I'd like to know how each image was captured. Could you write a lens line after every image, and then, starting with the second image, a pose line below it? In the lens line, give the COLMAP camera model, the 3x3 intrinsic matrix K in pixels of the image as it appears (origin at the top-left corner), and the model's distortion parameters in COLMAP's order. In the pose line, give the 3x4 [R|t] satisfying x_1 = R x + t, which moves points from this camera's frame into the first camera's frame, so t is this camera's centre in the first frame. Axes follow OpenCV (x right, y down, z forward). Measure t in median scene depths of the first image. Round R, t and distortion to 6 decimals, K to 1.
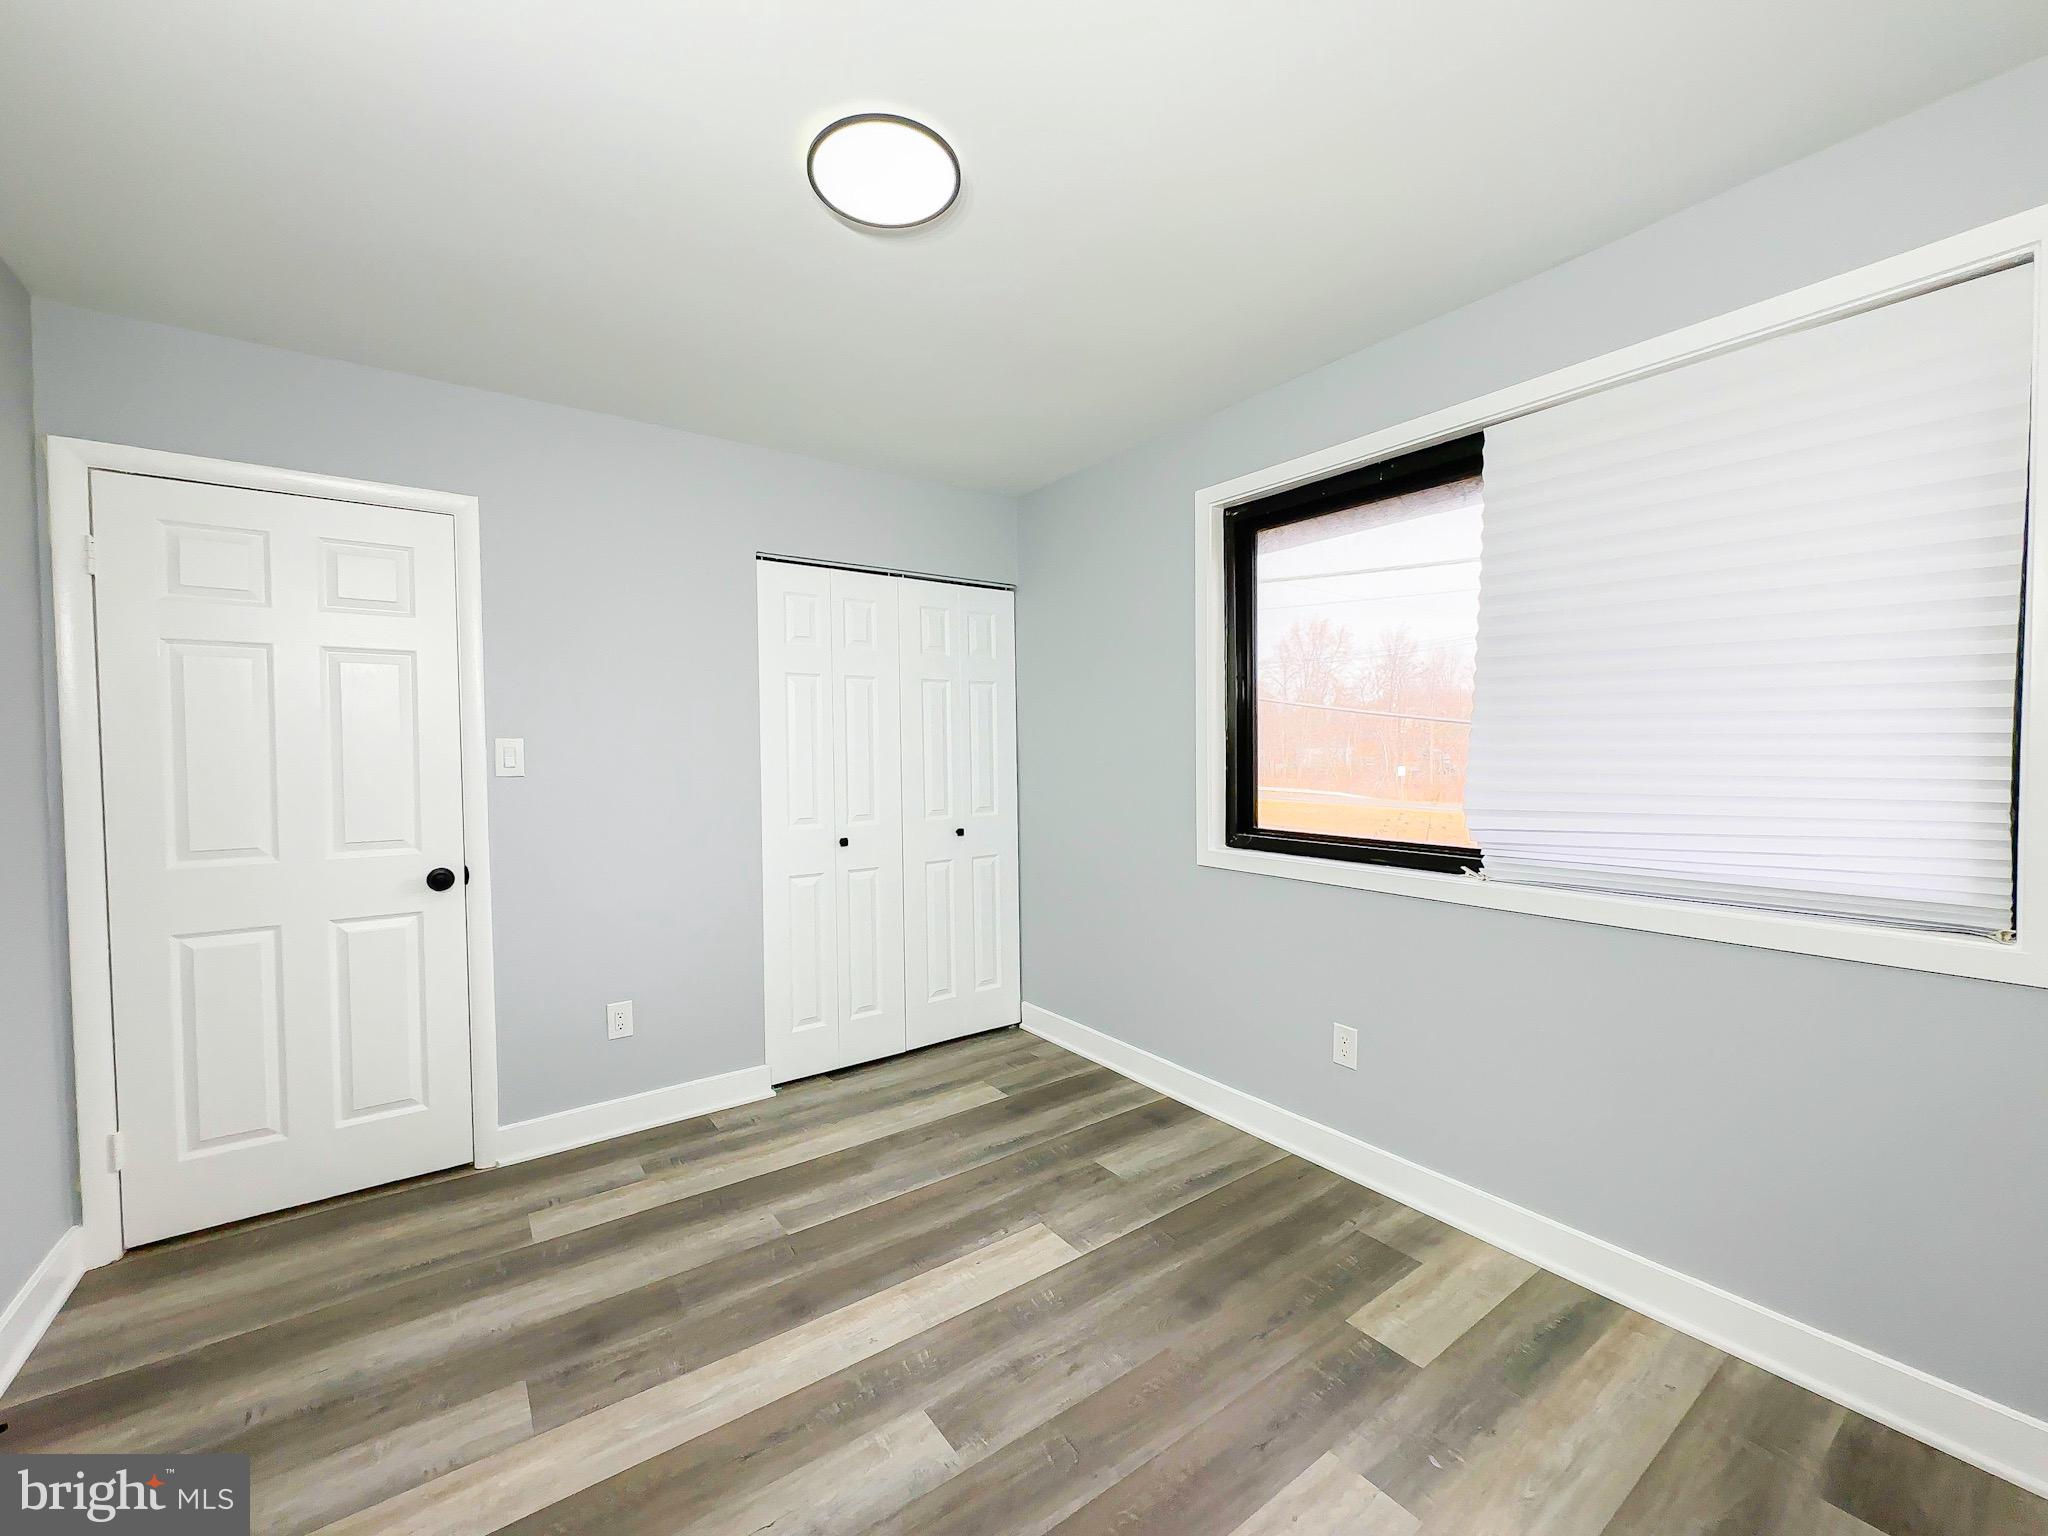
lens RADIAL K [[827.0, 0, 1017.1], [0, 827.0, 774.0], [0, 0, 1]] dist [-0.000540, -0.000152]
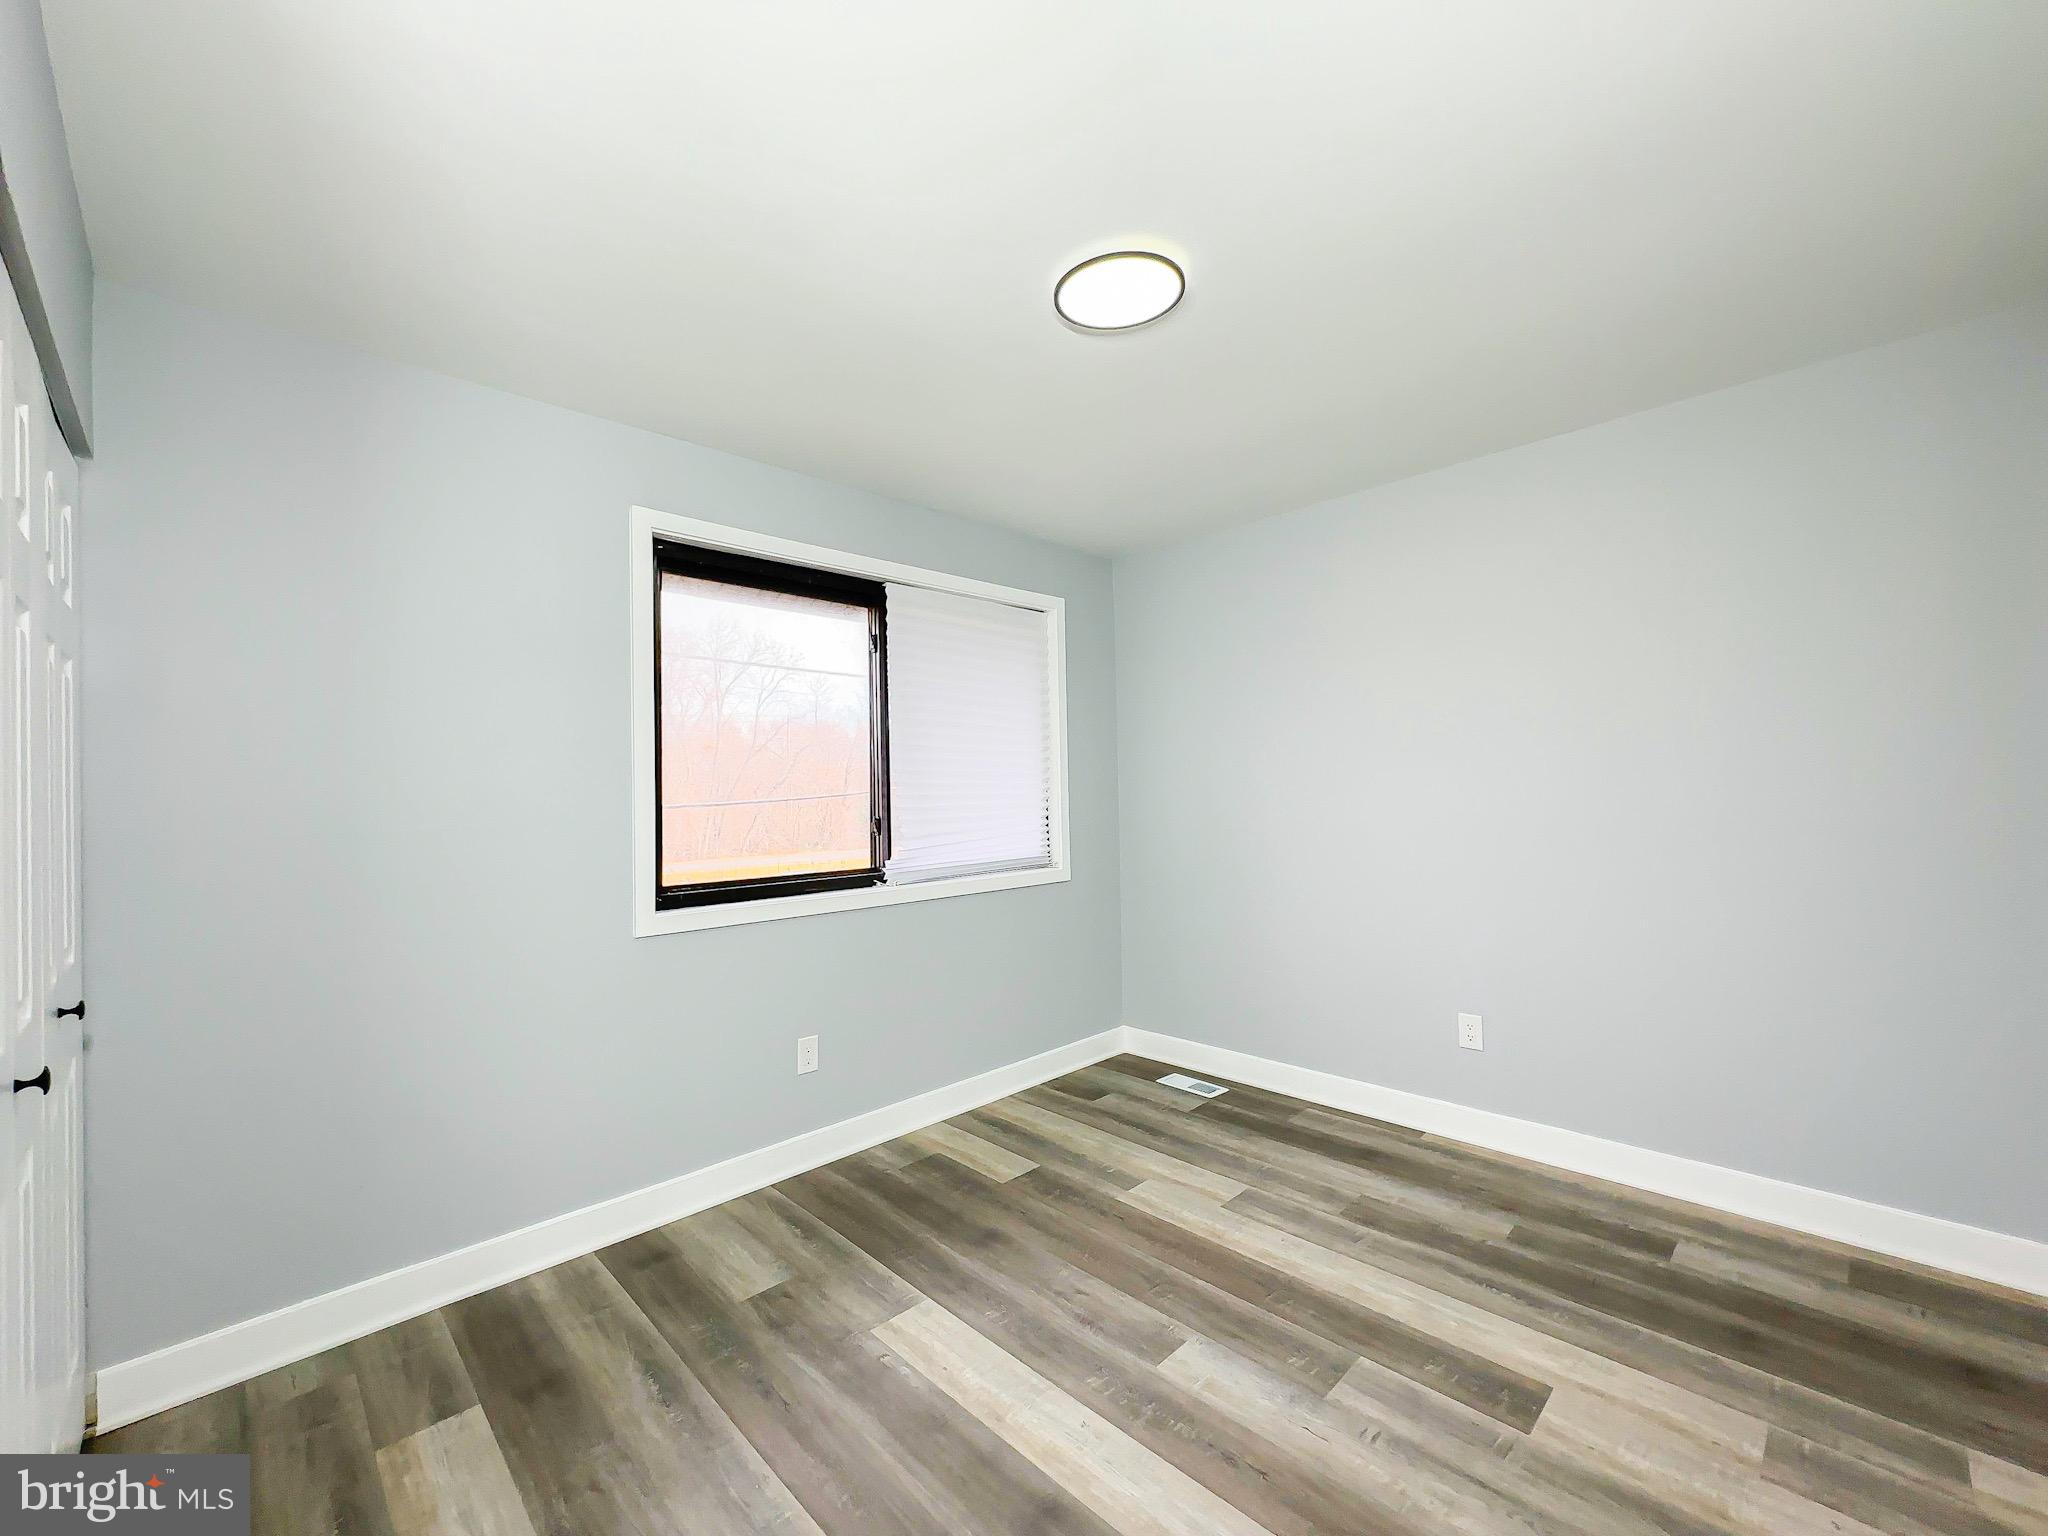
lens RADIAL K [[827.0, 0, 1026.0], [0, 827.0, 776.0], [0, 0, 1]] dist [-0.000540, -0.000152]
pose [[-0.145923, 0.028600, 0.988883, -1.006609], [0.055444, 0.998247, -0.020689, -0.025678], [-0.987741, 0.051808, -0.147253, 1.059216]]
